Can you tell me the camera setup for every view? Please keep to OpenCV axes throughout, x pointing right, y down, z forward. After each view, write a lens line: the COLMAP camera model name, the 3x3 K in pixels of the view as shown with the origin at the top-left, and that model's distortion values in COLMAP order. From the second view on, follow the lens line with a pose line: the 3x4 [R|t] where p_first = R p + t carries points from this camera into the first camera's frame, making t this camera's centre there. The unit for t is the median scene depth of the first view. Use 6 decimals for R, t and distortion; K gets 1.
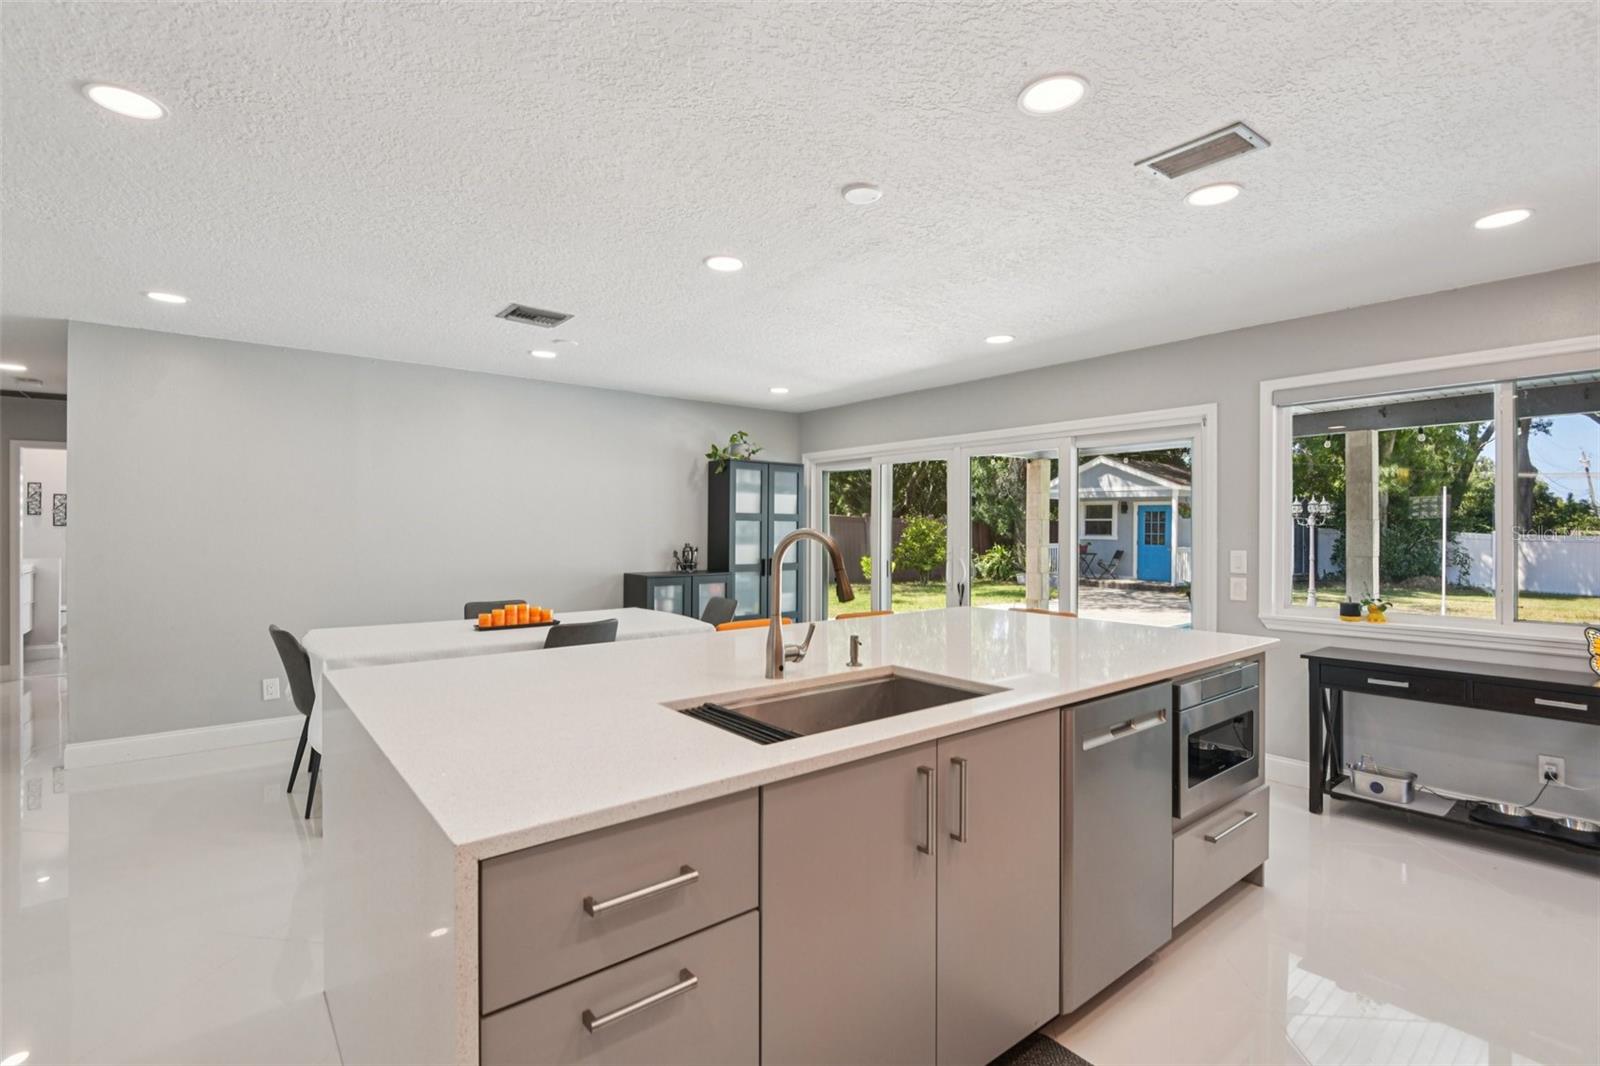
lens RADIAL K [[737.3, 0, 805.8], [0, 737.3, 529.3], [0, 0, 1]] dist [-0.001298, -0.008208]
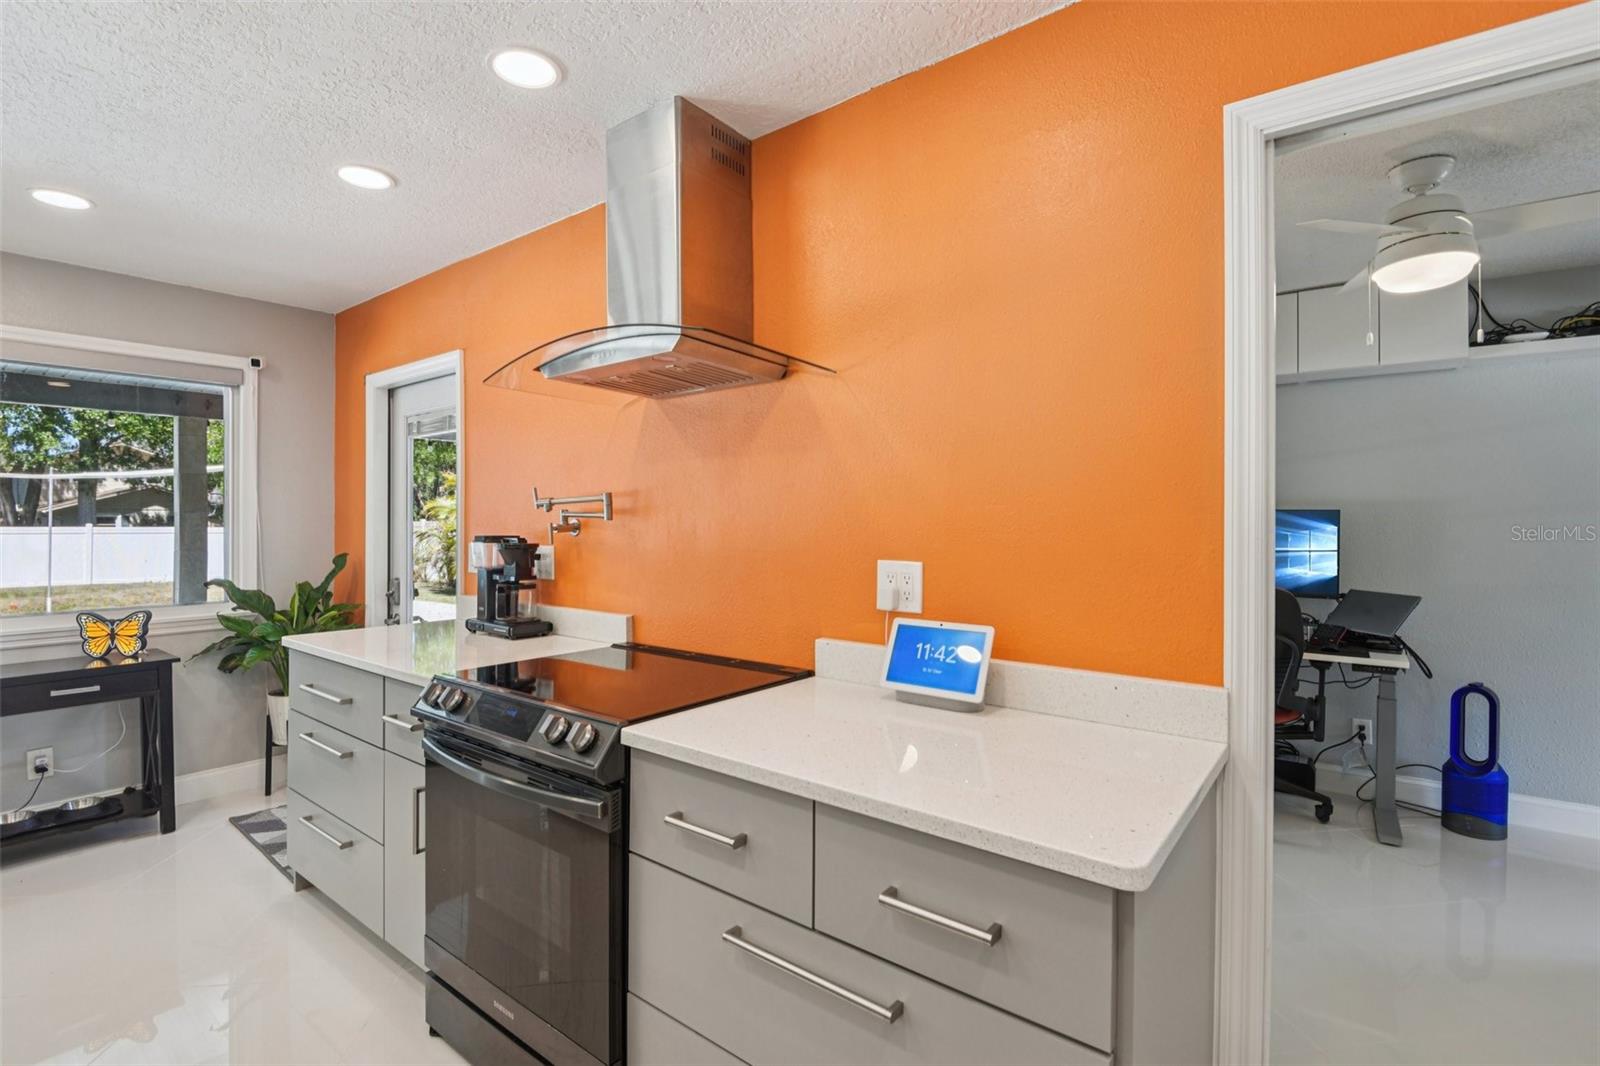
lens RADIAL K [[737.3, 0, 803.9], [0, 737.3, 522.1], [0, 0, 1]] dist [-0.001298, -0.008208]
pose [[-0.241940, -0.003427, 0.970285, -0.100999], [0.000066, 0.999994, 0.003549, 0.000282], [-0.970291, 0.000923, -0.241938, 0.127359]]
